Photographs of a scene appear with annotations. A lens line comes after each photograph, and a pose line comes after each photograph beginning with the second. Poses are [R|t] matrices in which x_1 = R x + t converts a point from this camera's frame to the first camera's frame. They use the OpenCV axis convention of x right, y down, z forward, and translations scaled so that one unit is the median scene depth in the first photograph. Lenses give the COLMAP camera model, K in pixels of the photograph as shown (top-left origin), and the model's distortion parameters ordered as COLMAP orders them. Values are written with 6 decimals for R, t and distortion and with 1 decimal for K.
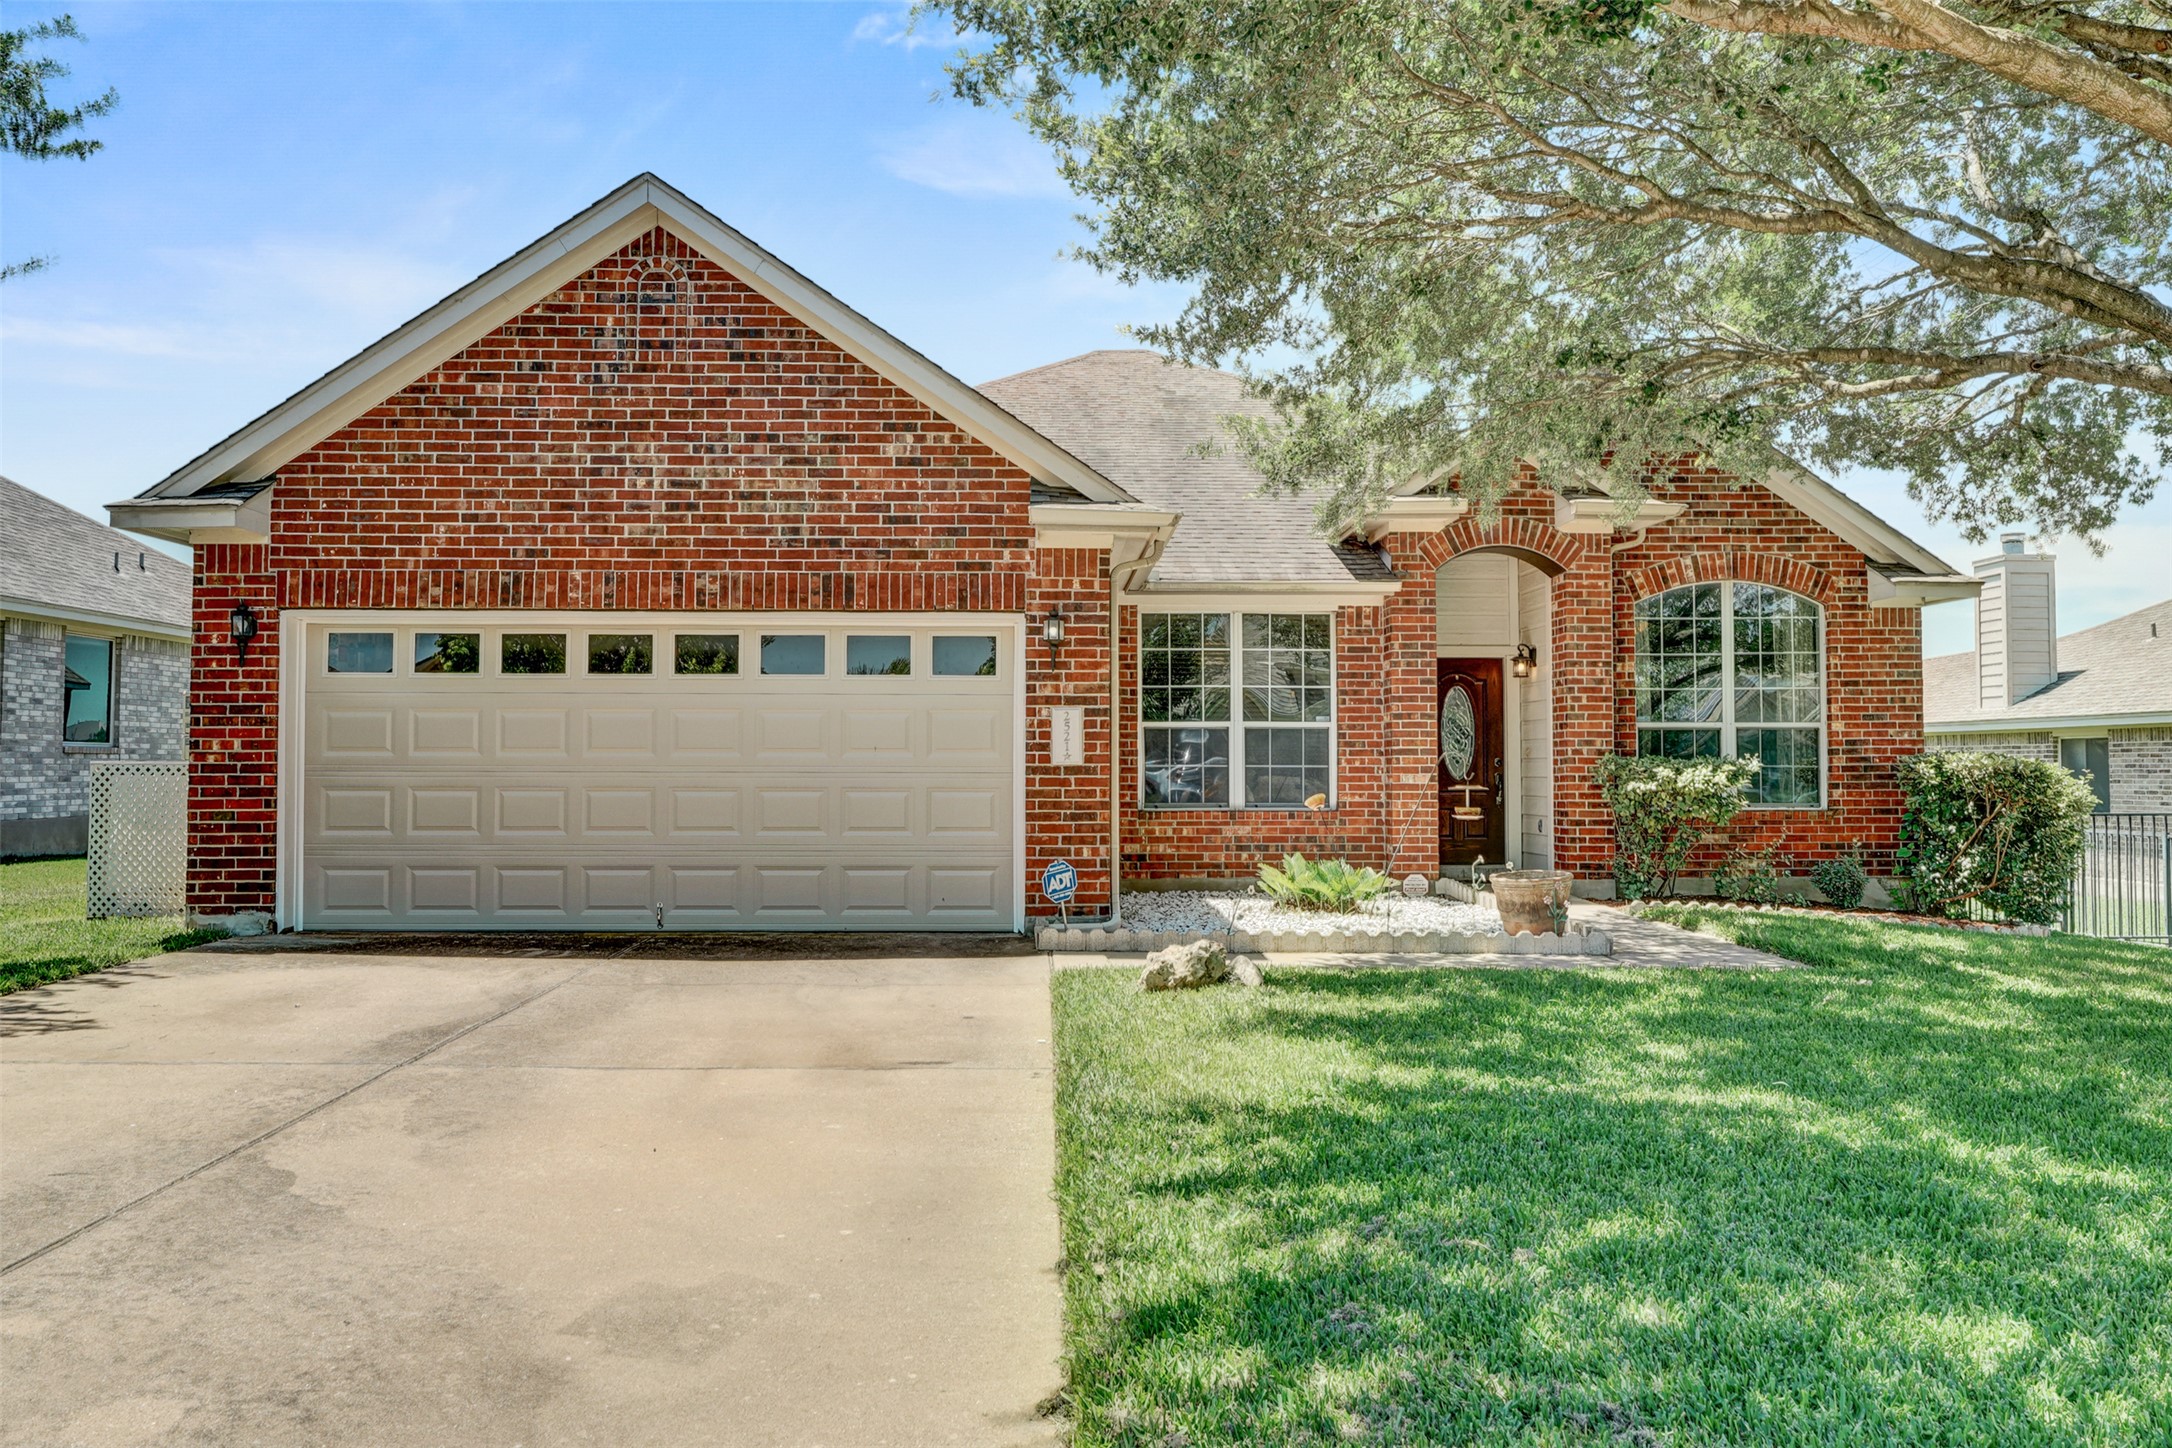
lens RADIAL K [[1500.4, 0, 1086.0], [0, 1500.4, 724.0], [0, 0, 1]] dist [-0.014875, 0.002556]
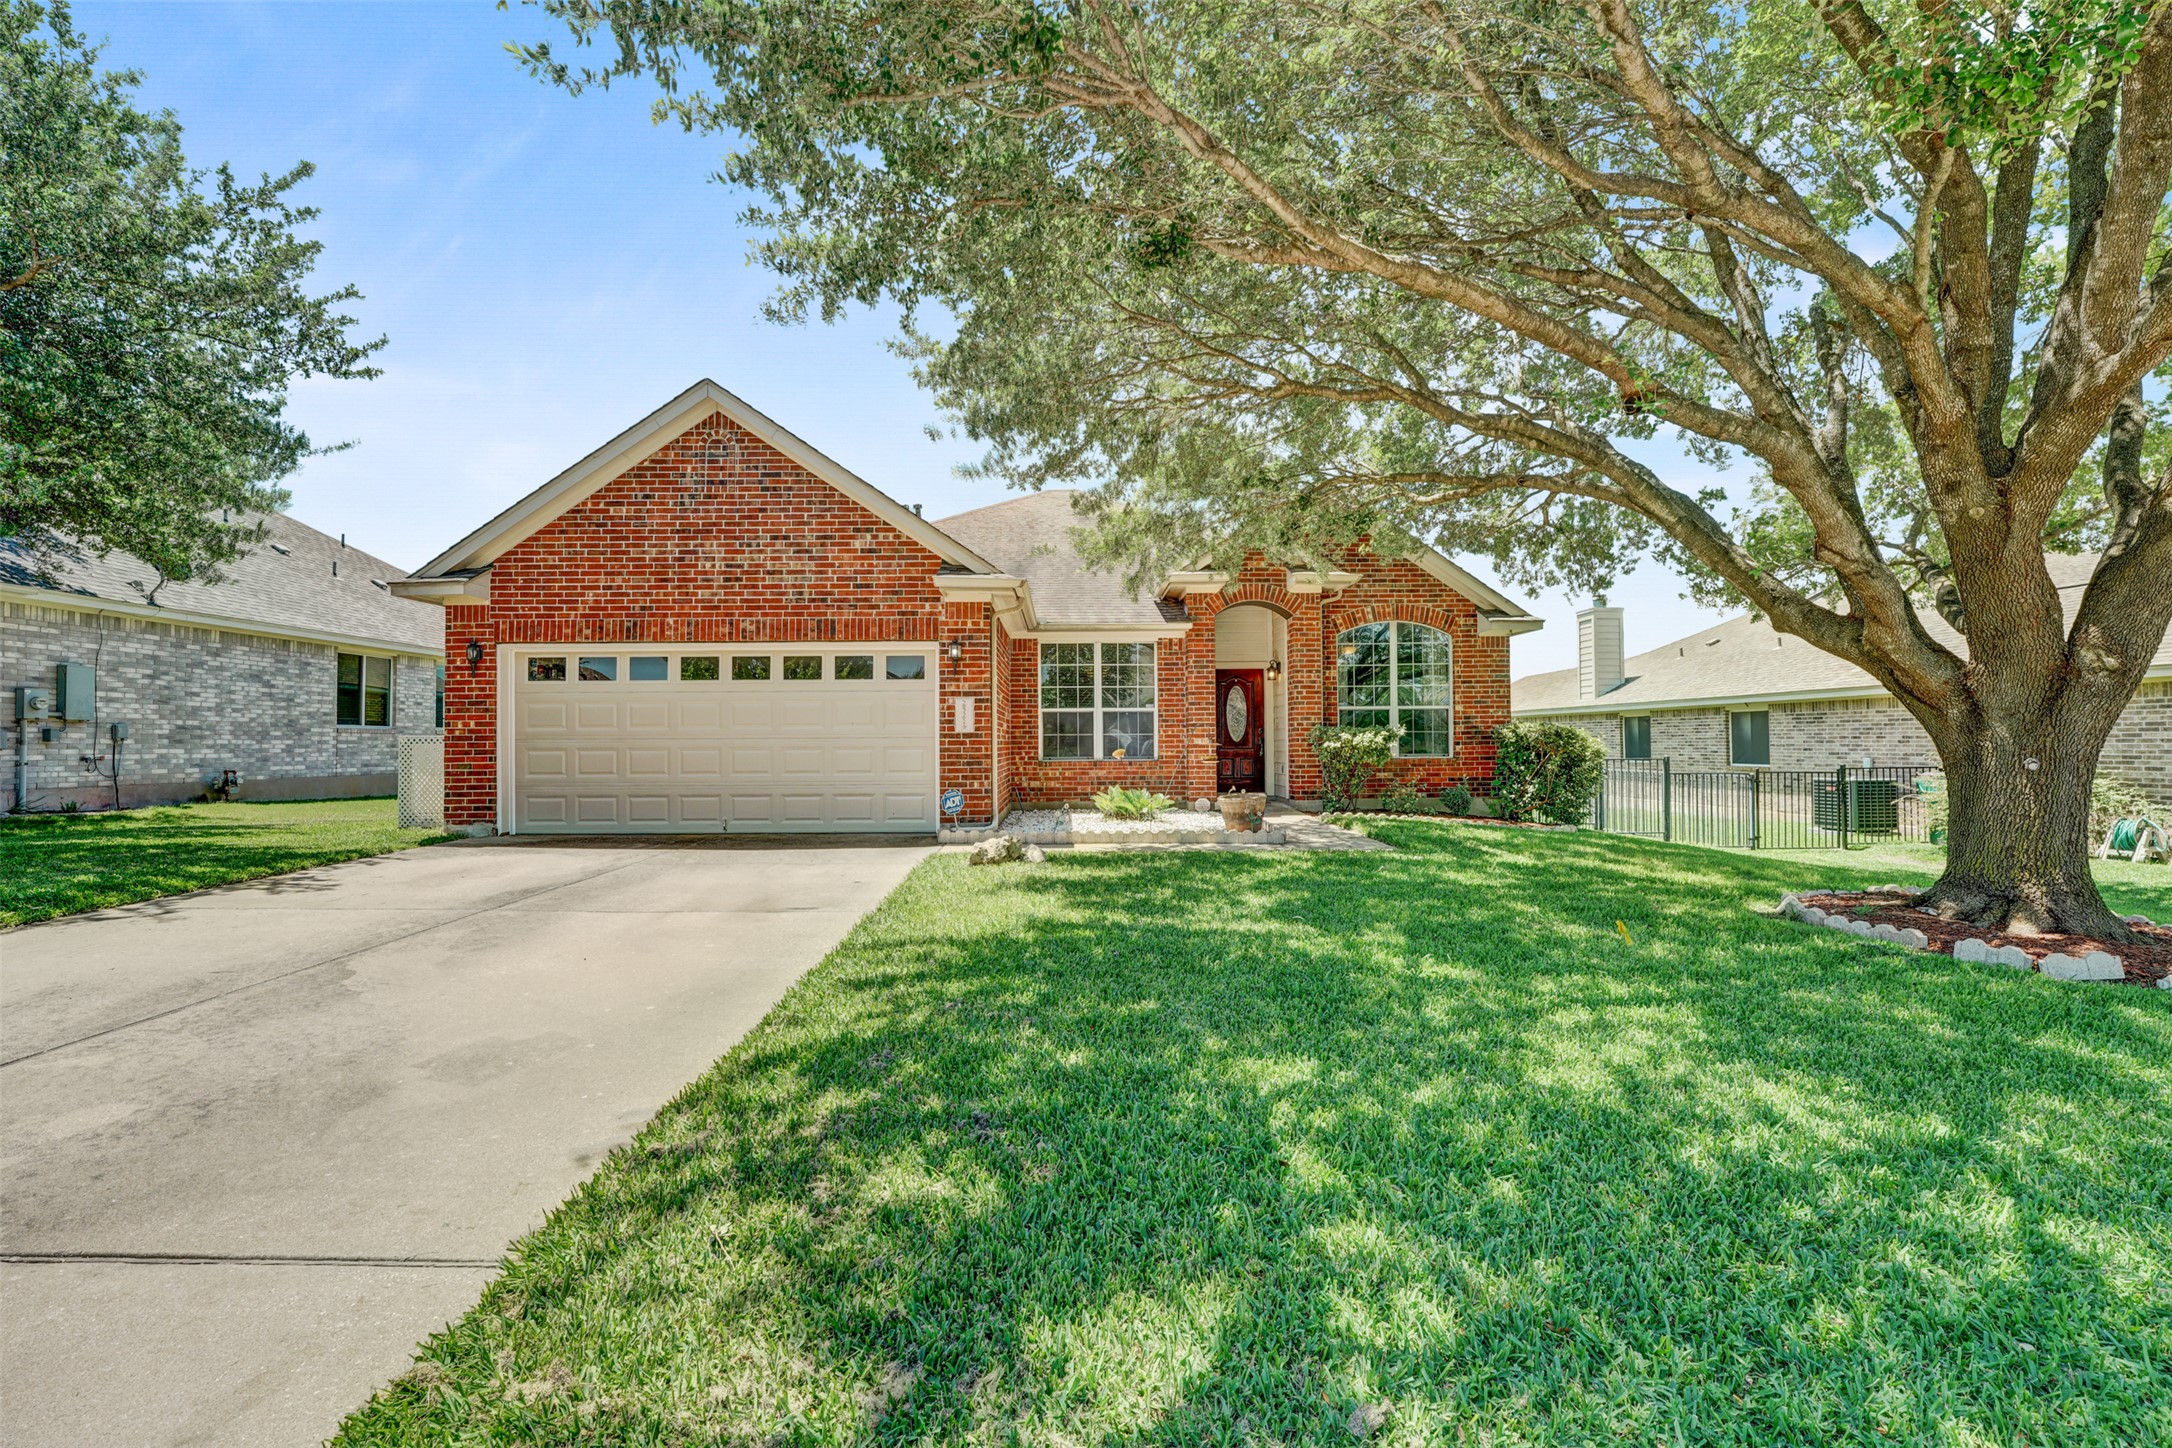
lens RADIAL K [[884.5, 0, 1073.2], [0, 884.5, 729.7], [0, 0, 1]] dist [-0.030498, 0.003190]
pose [[0.999922, -0.007992, -0.009566, 0.117387], [0.008147, 0.999834, 0.016295, 0.009339], [0.009434, -0.016371, 0.999821, 0.021136]]
